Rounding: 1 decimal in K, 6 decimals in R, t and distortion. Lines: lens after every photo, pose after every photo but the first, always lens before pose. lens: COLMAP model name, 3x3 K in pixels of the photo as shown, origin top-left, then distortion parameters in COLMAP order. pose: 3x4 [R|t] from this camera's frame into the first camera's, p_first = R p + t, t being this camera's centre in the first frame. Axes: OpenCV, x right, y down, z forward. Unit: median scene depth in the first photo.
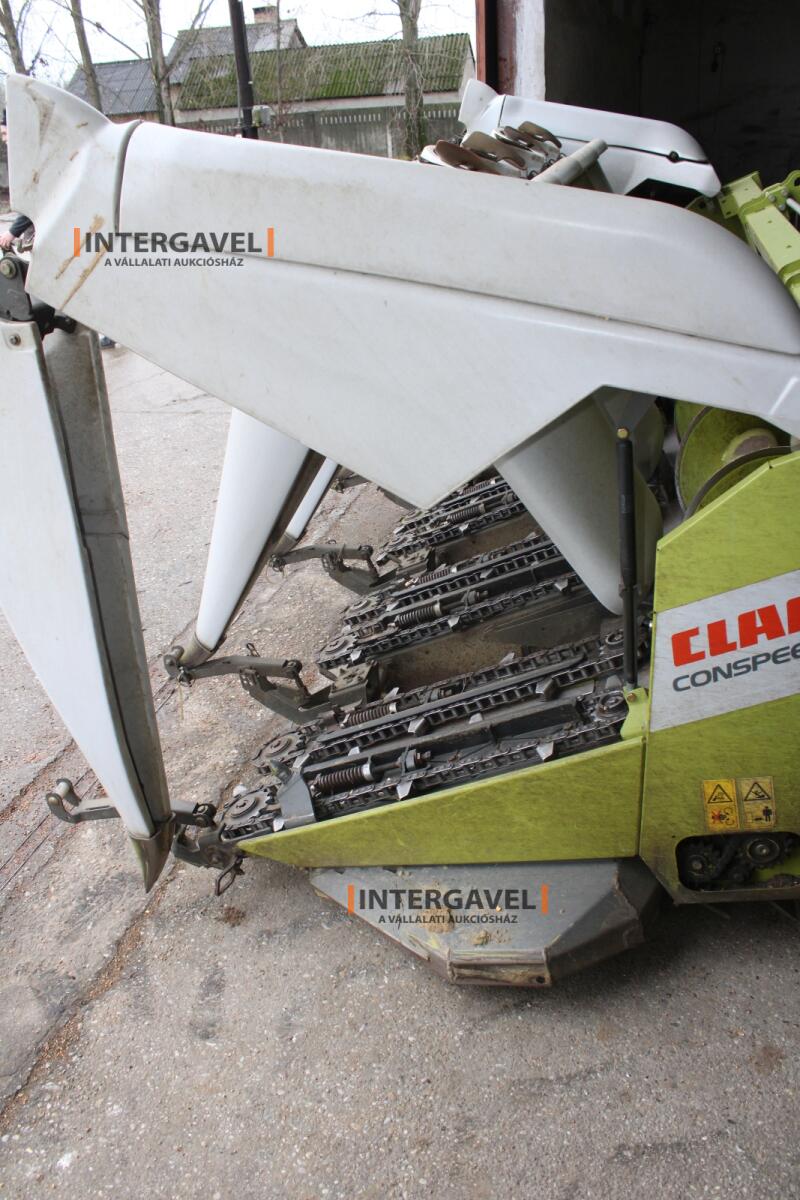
lens RADIAL K [[1027.8, 0, 400.0], [0, 1027.8, 600.0], [0, 0, 1]] dist [-0.176581, 0.177829]
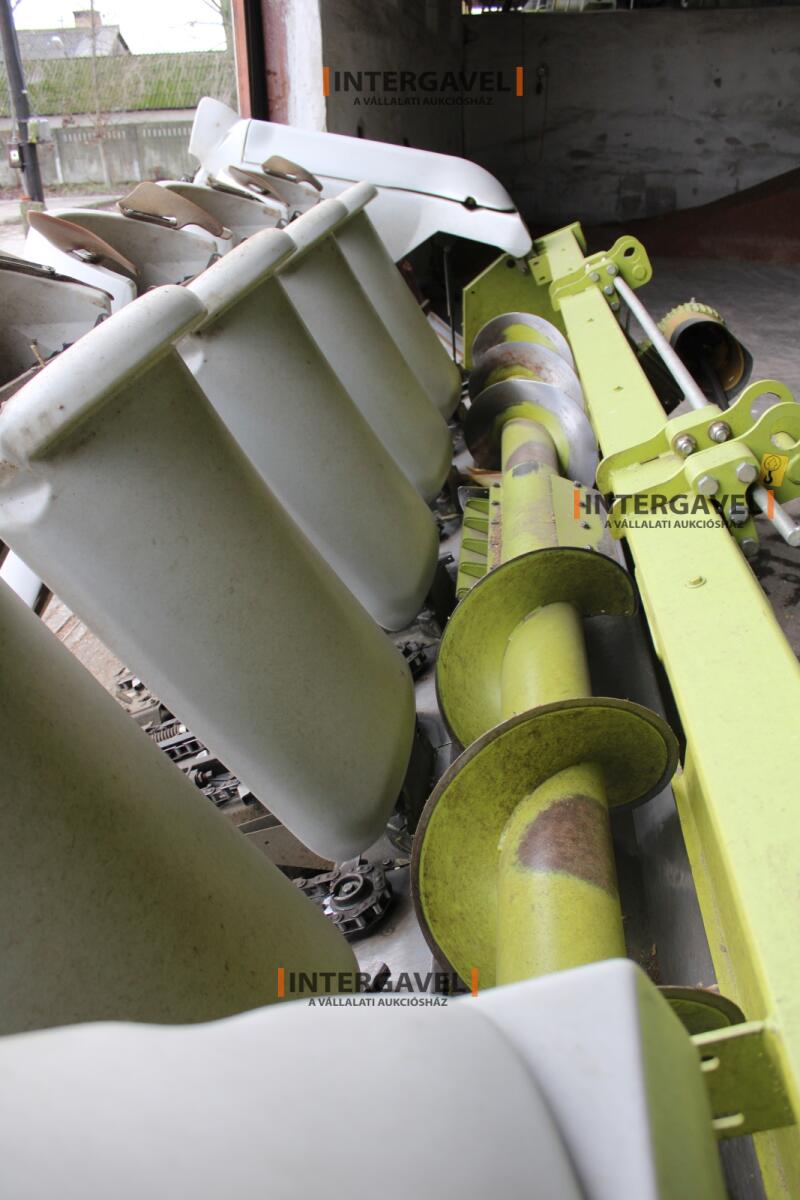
lens RADIAL K [[1027.8, 0, 400.0], [0, 1027.8, 600.0], [0, 0, 1]] dist [-0.176581, 0.177829]
pose [[0.989080, -0.033088, 0.143615, 0.143474], [0.034753, 0.999355, -0.009100, -0.193639], [-0.143221, 0.013991, 0.989592, 0.350926]]
